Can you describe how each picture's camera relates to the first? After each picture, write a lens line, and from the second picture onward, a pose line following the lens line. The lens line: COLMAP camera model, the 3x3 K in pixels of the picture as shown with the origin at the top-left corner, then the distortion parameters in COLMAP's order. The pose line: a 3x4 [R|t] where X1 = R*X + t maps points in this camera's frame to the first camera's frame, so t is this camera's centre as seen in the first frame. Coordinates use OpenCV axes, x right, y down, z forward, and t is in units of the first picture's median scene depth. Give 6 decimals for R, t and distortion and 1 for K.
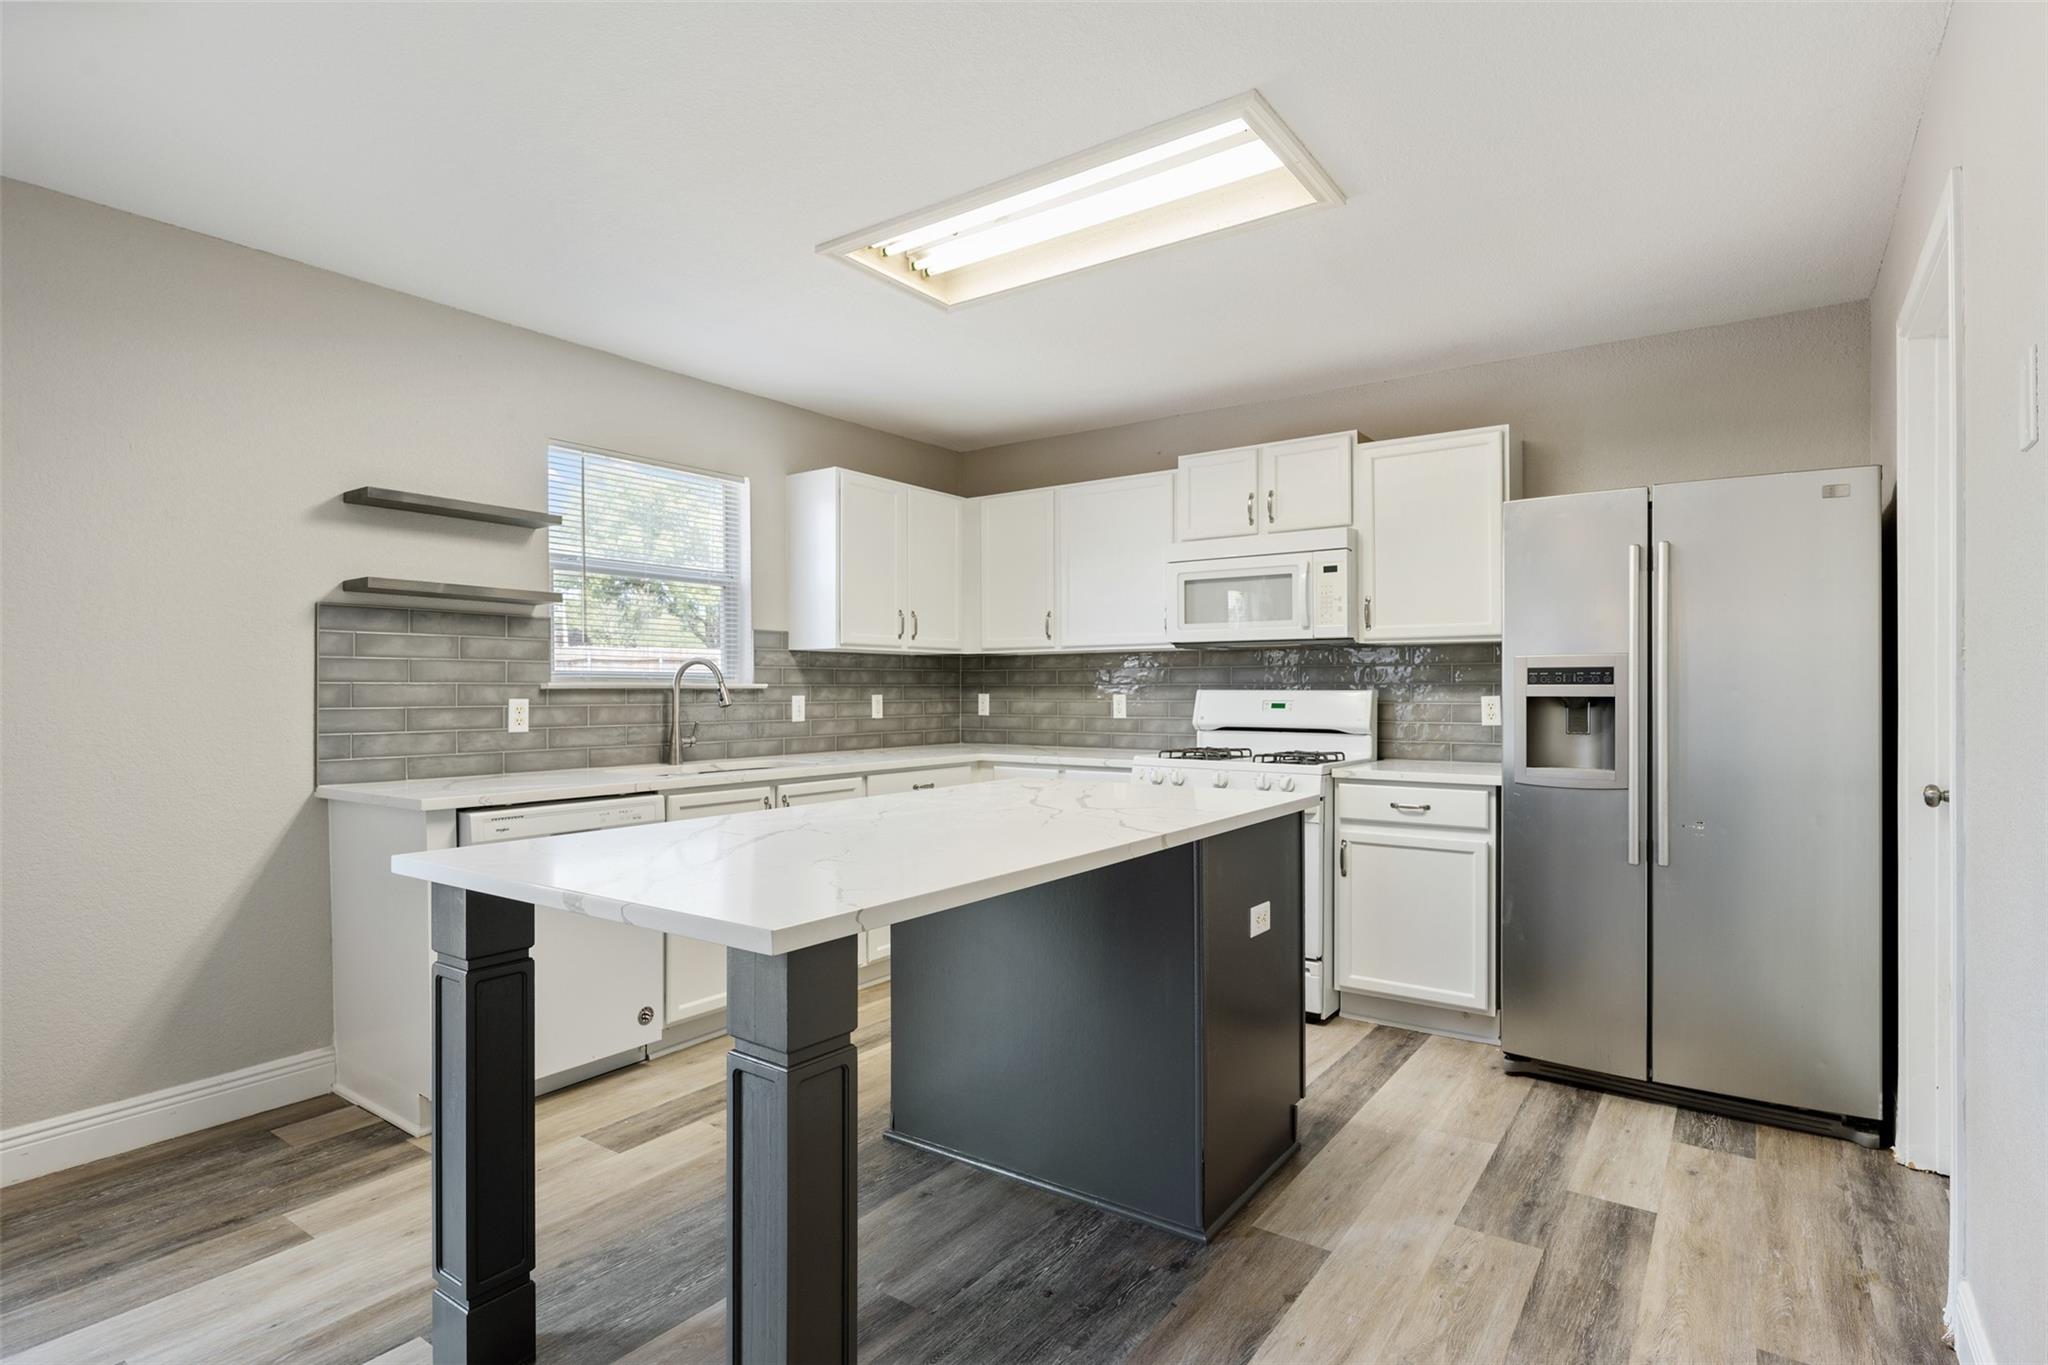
lens RADIAL K [[1030.1, 0, 1024.0], [0, 1030.1, 682.5], [0, 0, 1]] dist [-0.000020, -0.000508]
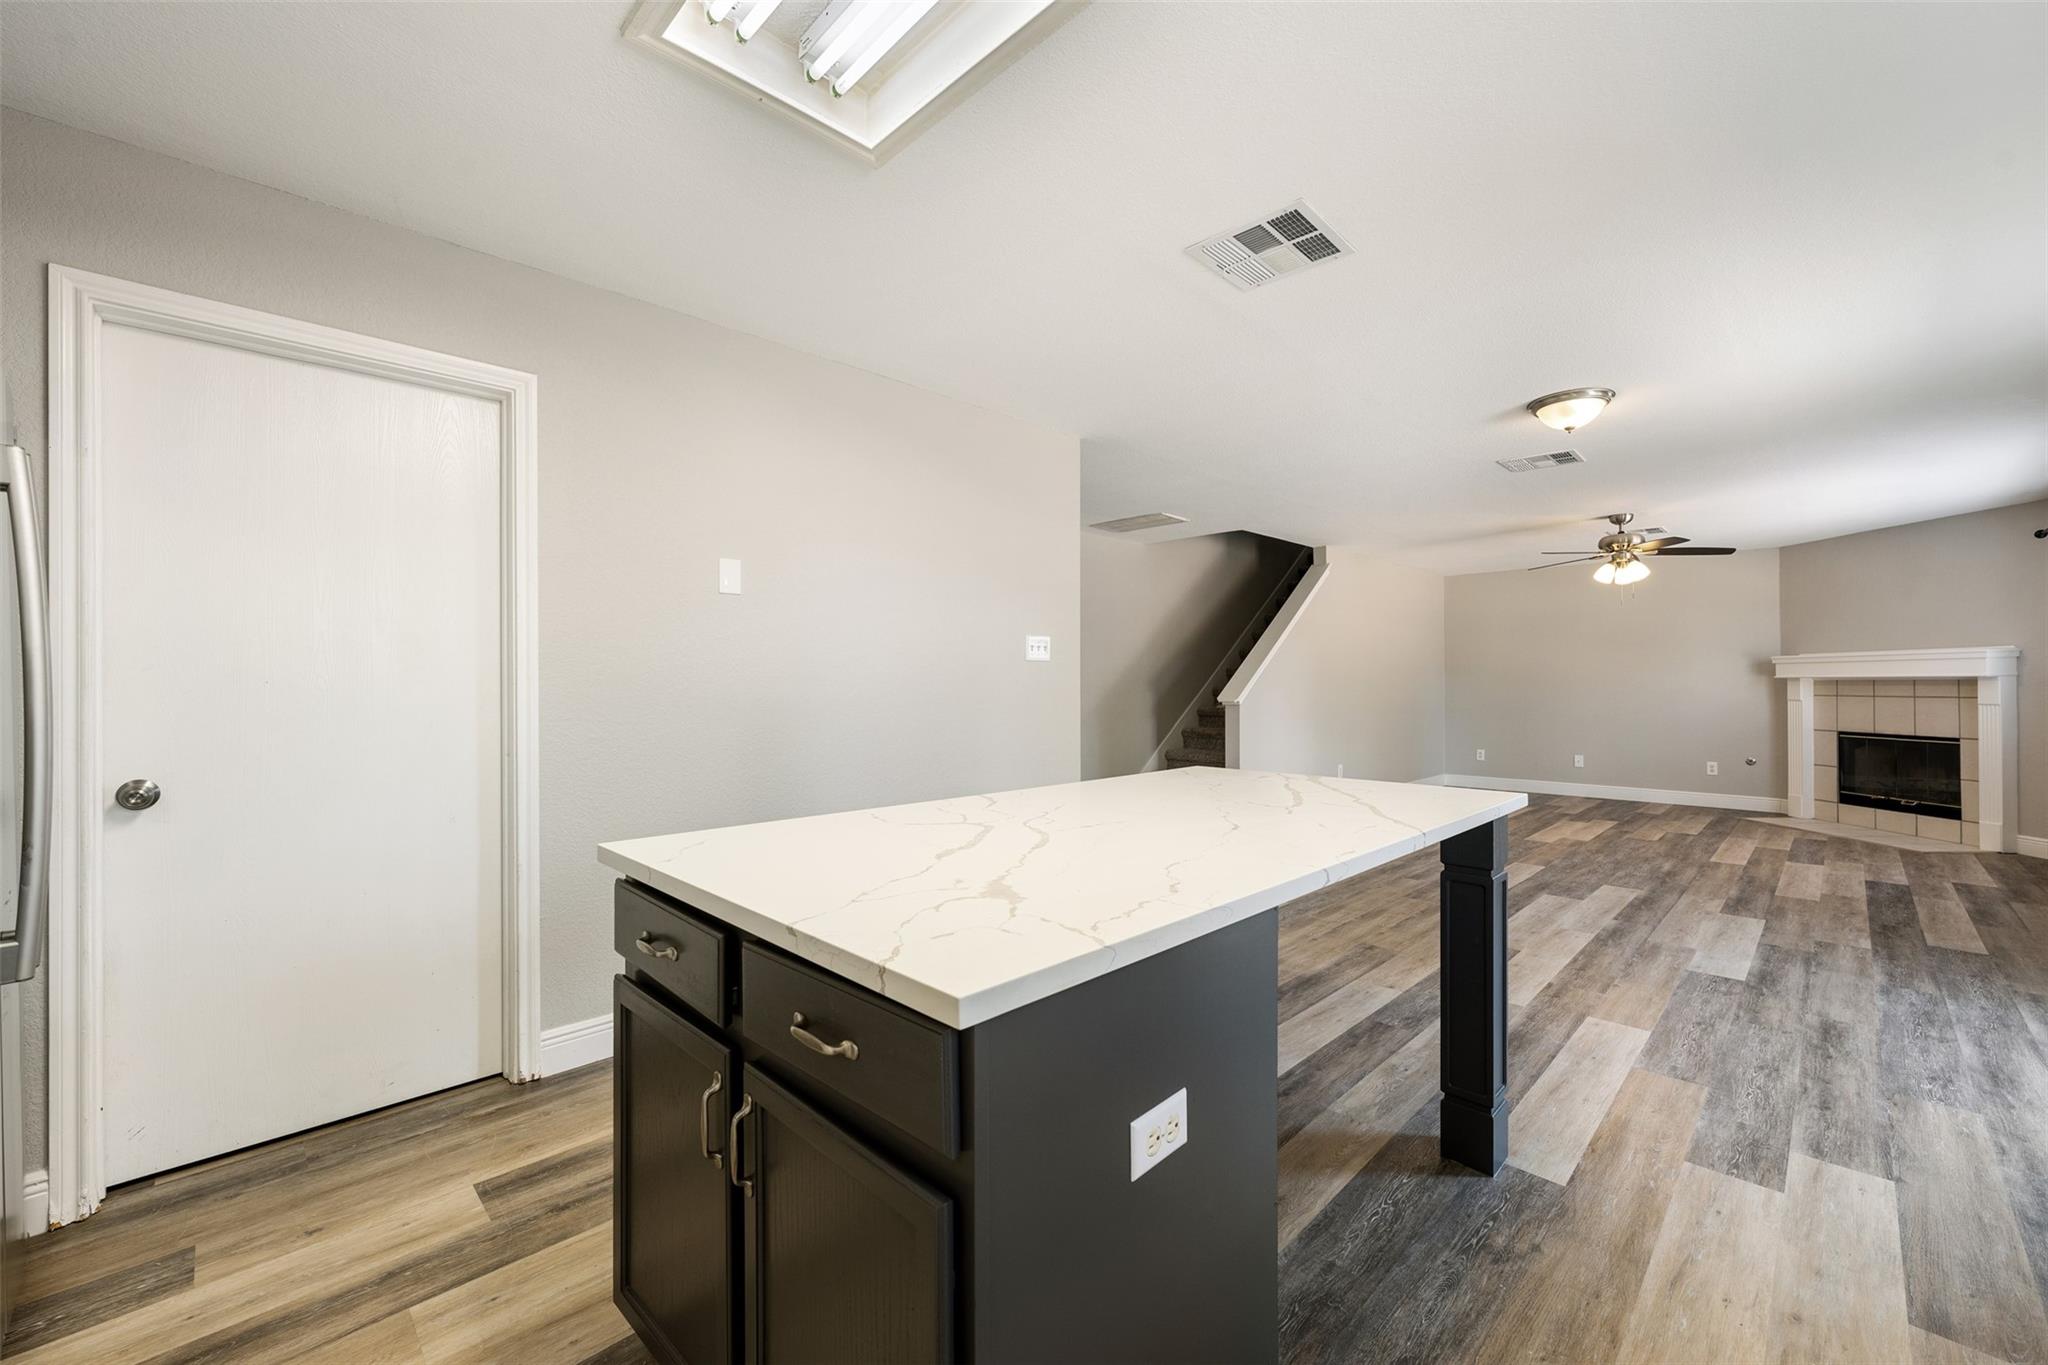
lens RADIAL K [[814.2, 0, 1024.6], [0, 814.2, 685.3], [0, 0, 1]] dist [-0.000392, 0.000106]
pose [[-0.985430, 0.004449, 0.170026, -0.048378], [0.004176, 0.999989, -0.001965, 0.006073], [-0.170033, -0.001226, -0.985438, 1.012800]]
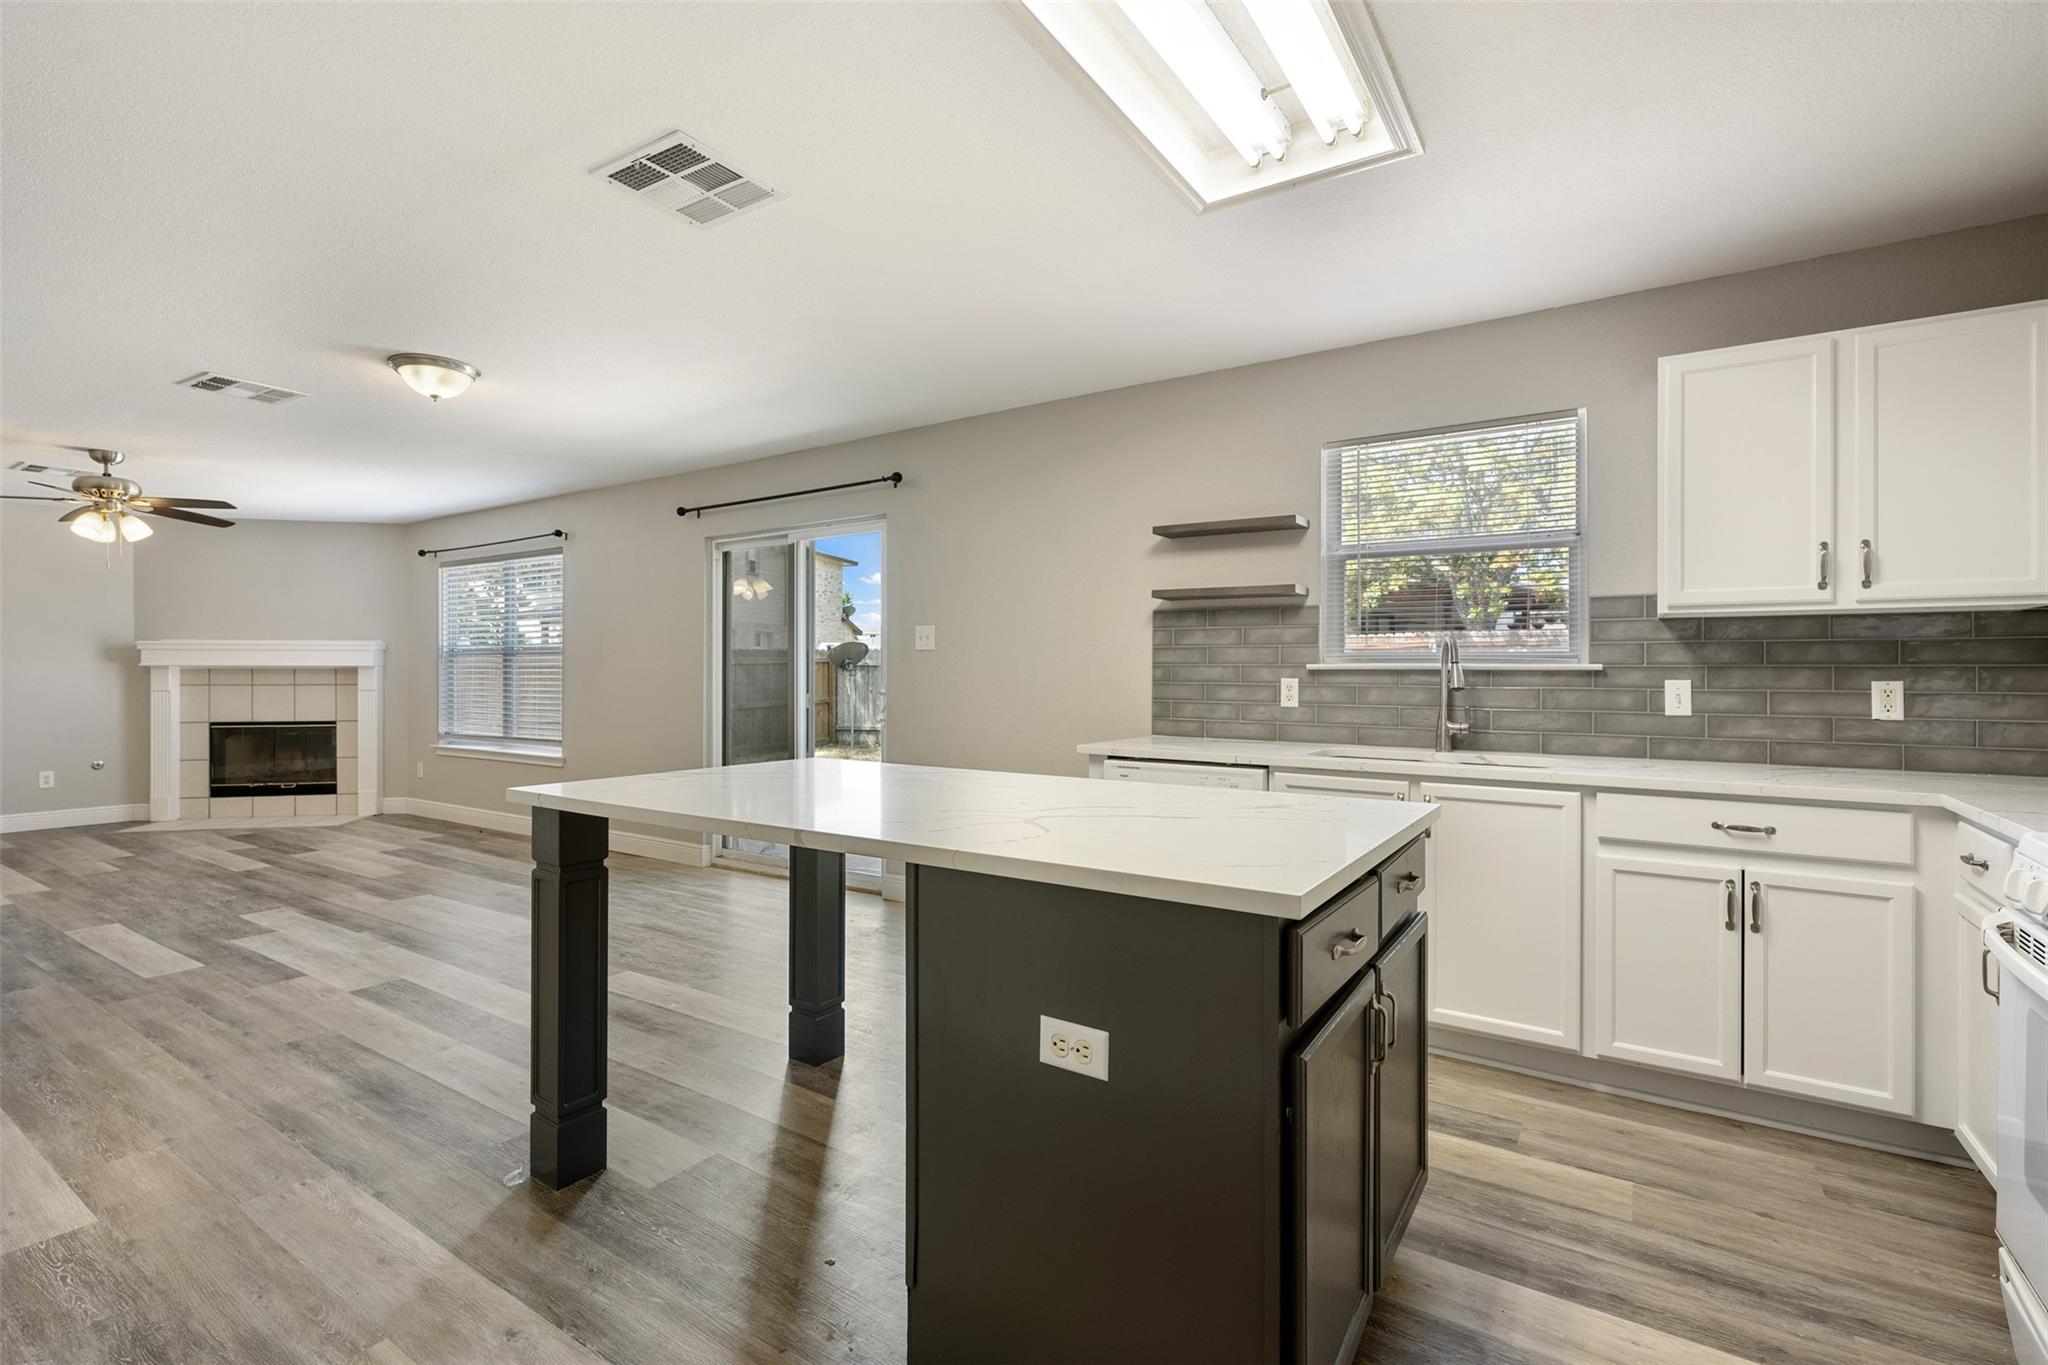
lens RADIAL K [[928.1, 0, 1028.3], [0, 928.1, 668.7], [0, 0, 1]] dist [-0.000905, 0.000298]
pose [[0.034708, 0.000090, -0.999397, 0.485211], [0.002933, 0.999996, 0.000192, 0.003728], [0.999393, -0.002938, 0.034708, 0.597557]]
